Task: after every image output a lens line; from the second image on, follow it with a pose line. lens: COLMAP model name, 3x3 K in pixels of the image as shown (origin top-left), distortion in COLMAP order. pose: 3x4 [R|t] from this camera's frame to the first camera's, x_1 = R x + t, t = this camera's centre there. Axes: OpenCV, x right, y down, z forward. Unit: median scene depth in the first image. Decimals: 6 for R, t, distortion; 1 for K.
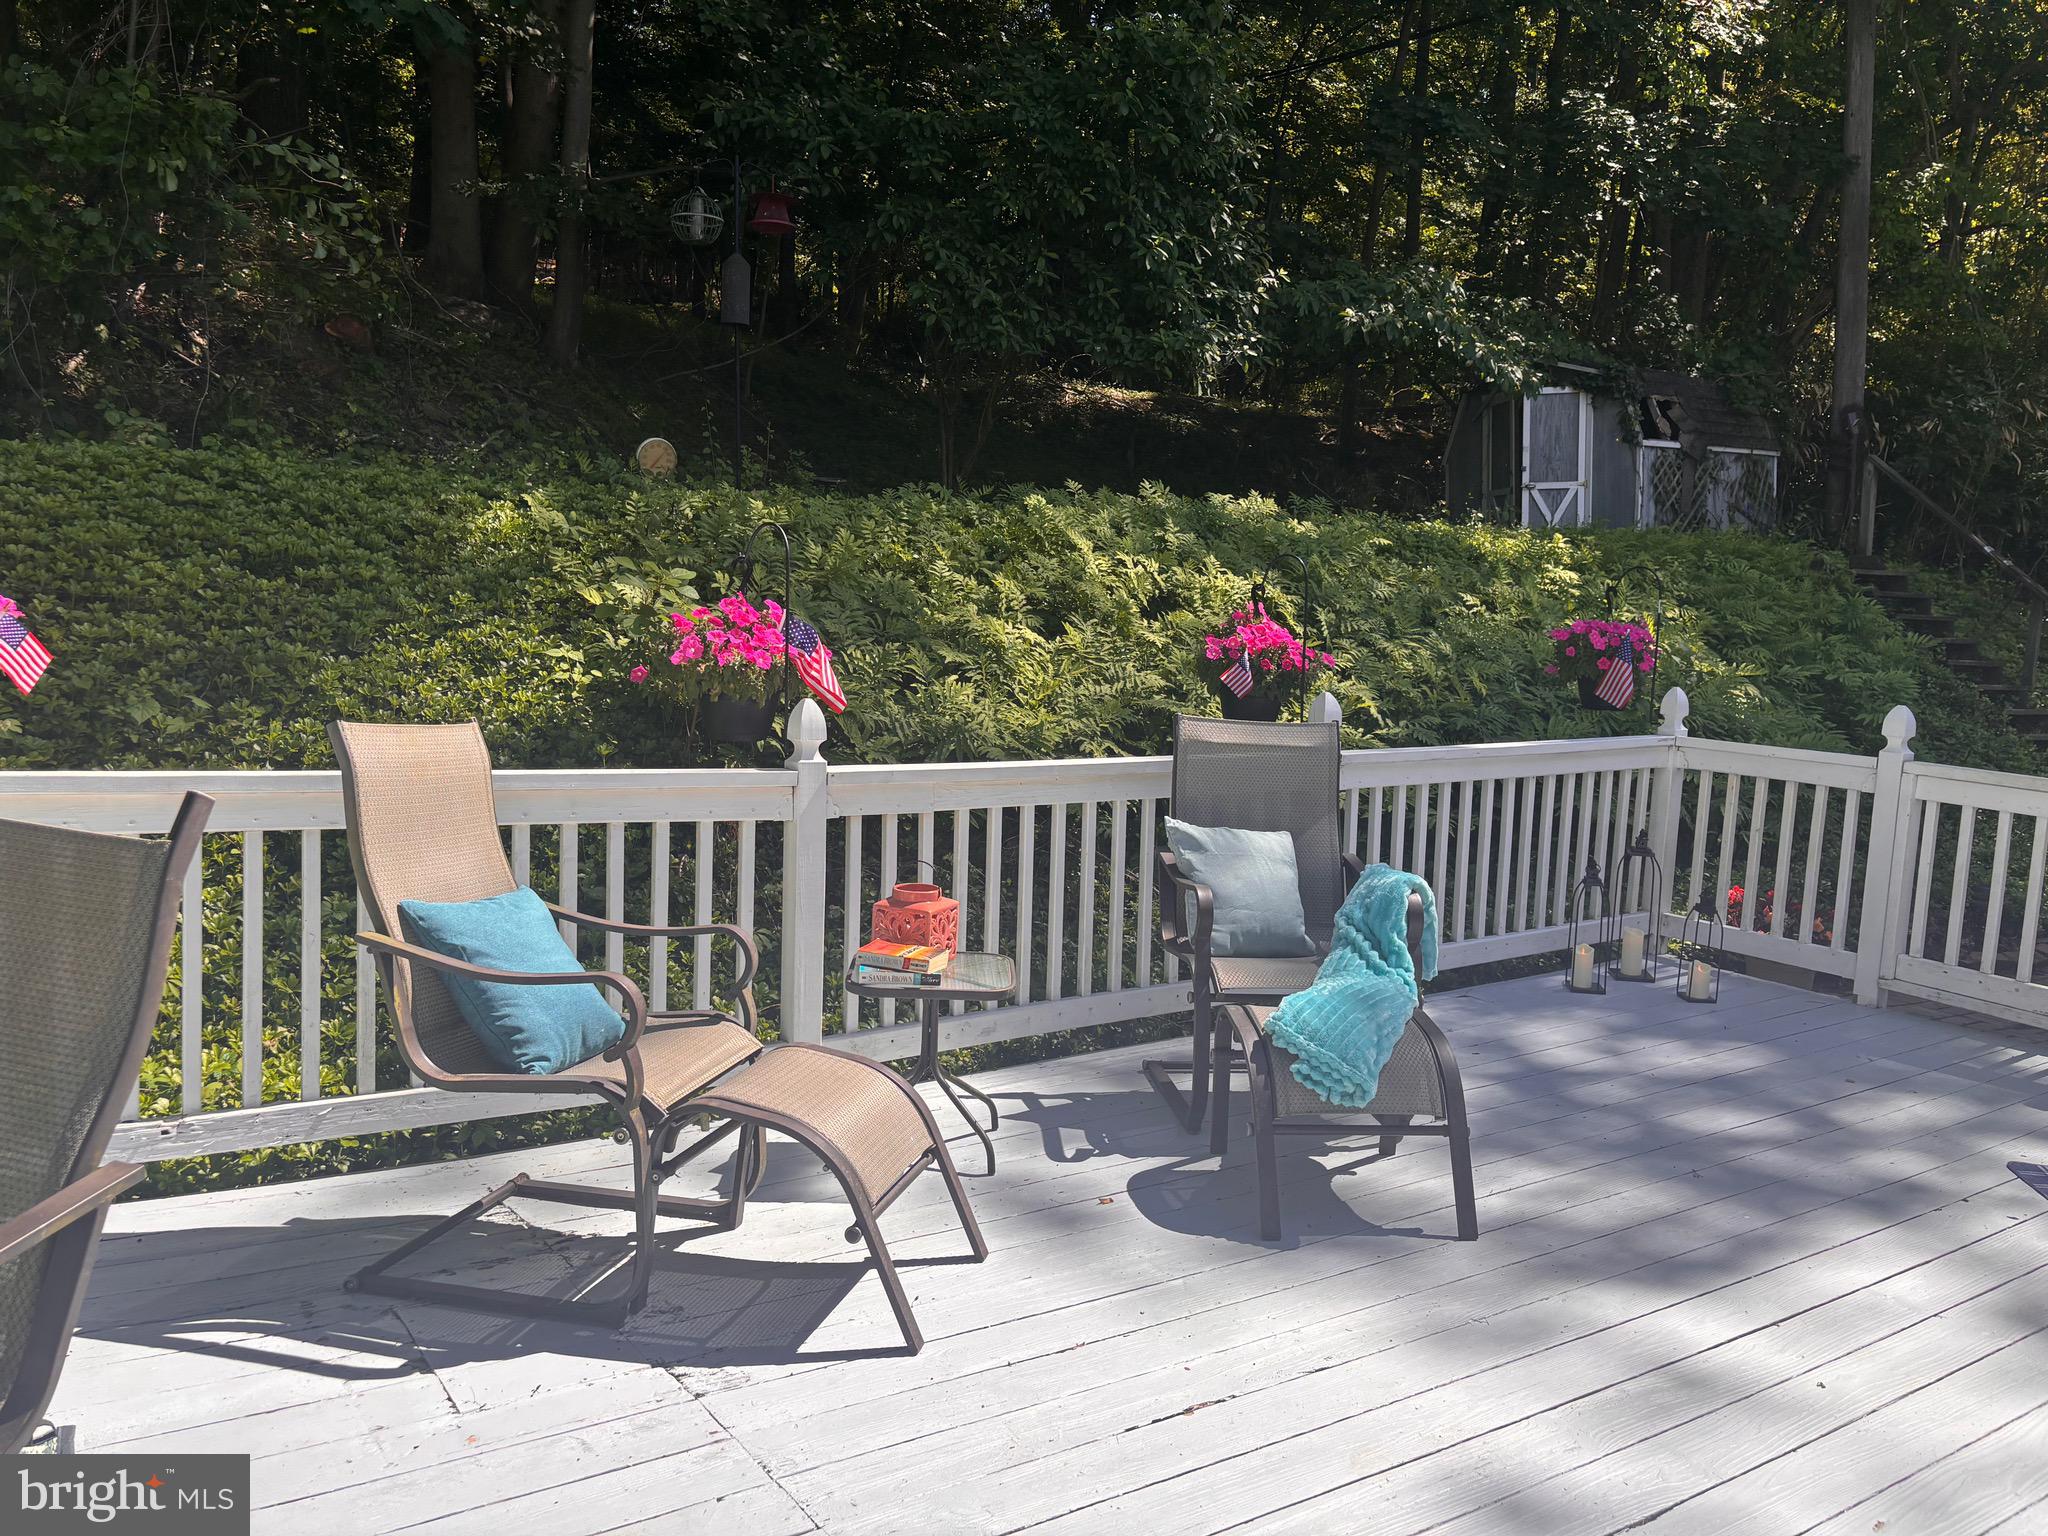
lens RADIAL K [[1553.5, 0, 1022.4], [0, 1553.5, 757.6], [0, 0, 1]] dist [0.034095, -0.025417]
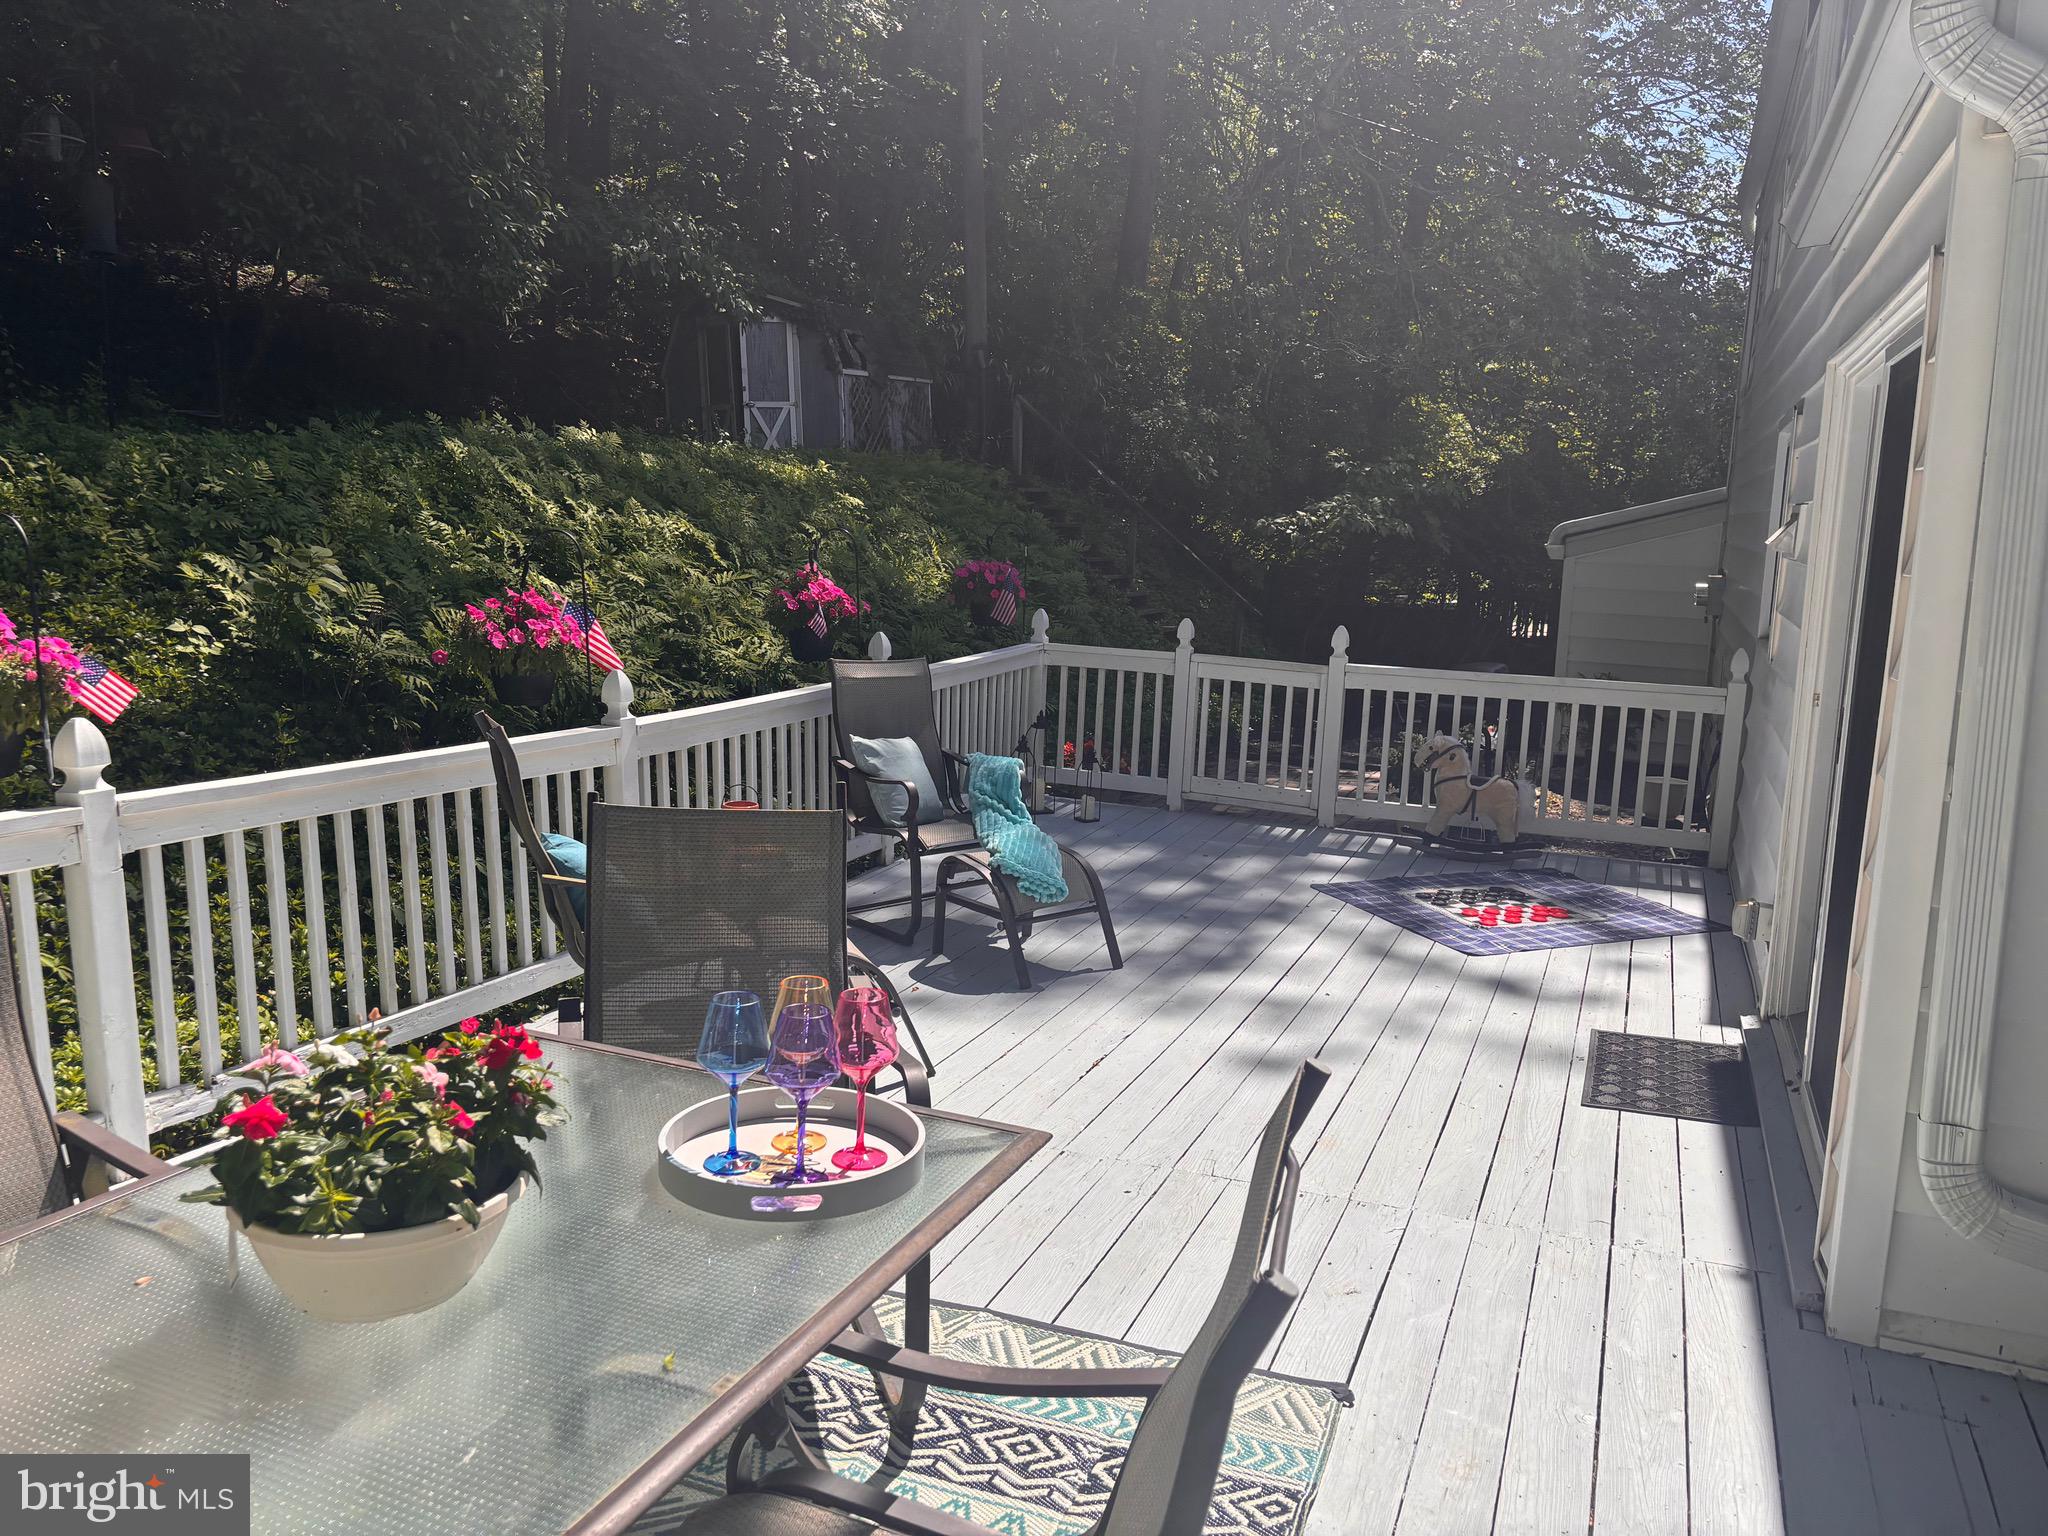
lens RADIAL K [[1553.5, 0, 1030.4], [0, 1553.5, 760.2], [0, 0, 1]] dist [0.034095, -0.025417]
pose [[0.834907, -0.099570, 0.541310, -0.405302], [0.053408, 0.993515, 0.100374, -0.054374], [-0.547794, -0.054893, 0.834811, -0.206447]]
